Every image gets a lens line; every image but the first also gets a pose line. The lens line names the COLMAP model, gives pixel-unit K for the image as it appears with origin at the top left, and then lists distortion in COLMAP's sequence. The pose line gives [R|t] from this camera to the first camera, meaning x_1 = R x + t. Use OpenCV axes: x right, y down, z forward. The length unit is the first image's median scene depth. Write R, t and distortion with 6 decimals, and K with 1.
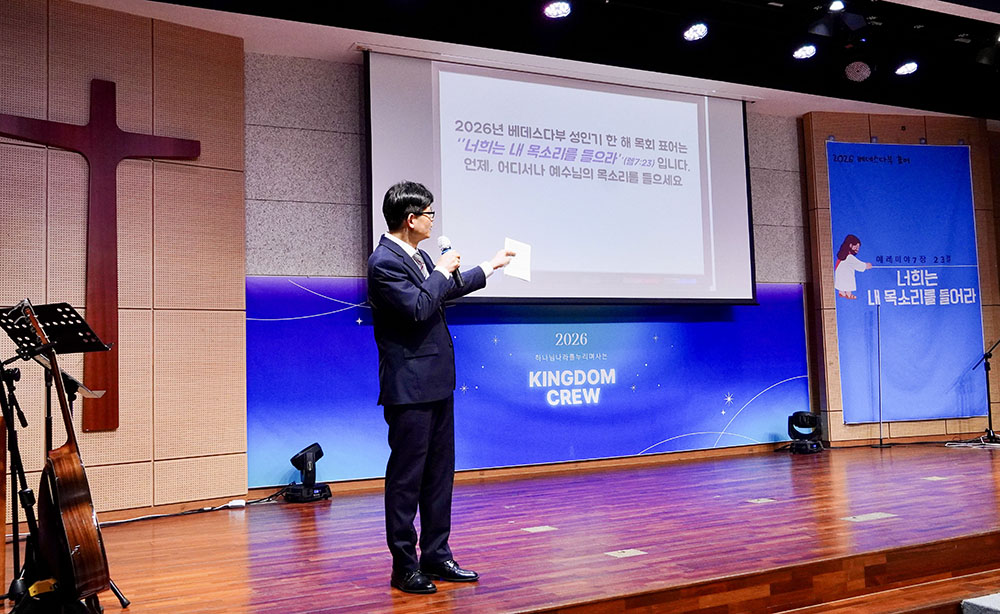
lens RADIAL K [[921.6, 0, 500.0], [0, 921.6, 307.0], [0, 0, 1]] dist [-0.002933, -0.003925]
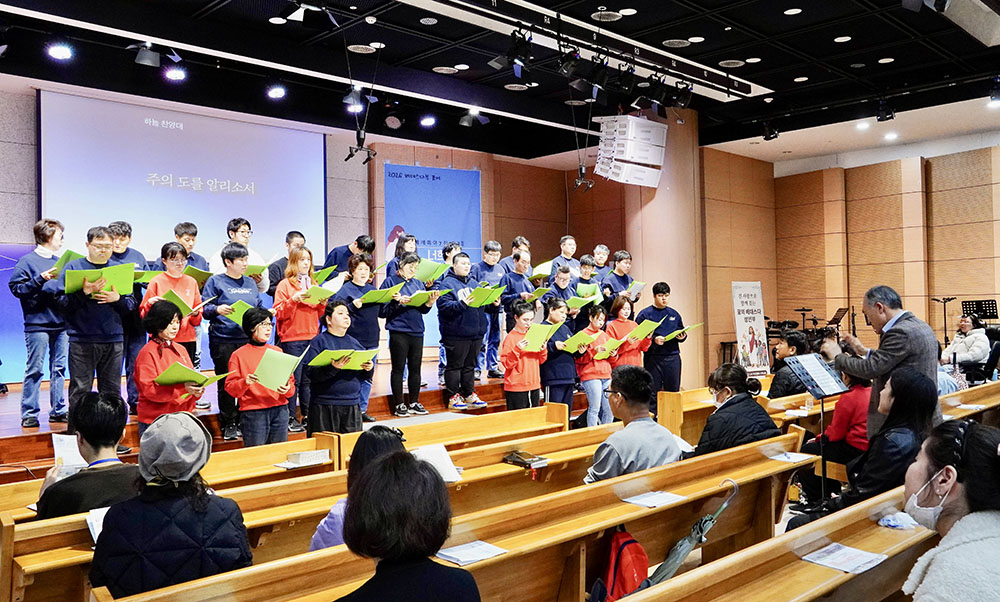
lens RADIAL K [[824.8, 0, 494.4], [0, 824.8, 304.2], [0, 0, 1]] dist [-0.036483, 0.002077]
pose [[0.956942, 0.018786, 0.289671, 0.179331], [-0.034096, 0.998270, 0.047898, -0.024328], [-0.288271, -0.055713, 0.955927, -0.460780]]
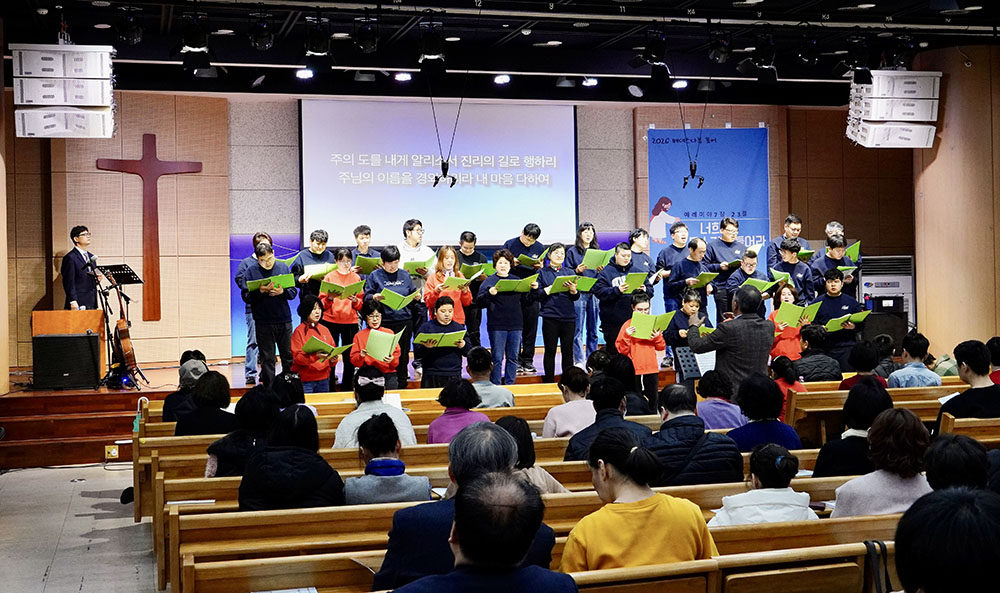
lens RADIAL K [[1380.3, 0, 500.0], [0, 1380.3, 296.5], [0, 0, 1]] dist [0.018921, 0.020002]
pose [[0.975616, 0.019929, -0.218577, 0.761121], [-0.000801, 0.996186, 0.087255, -0.140495], [0.219482, -0.084953, 0.971911, -1.377583]]
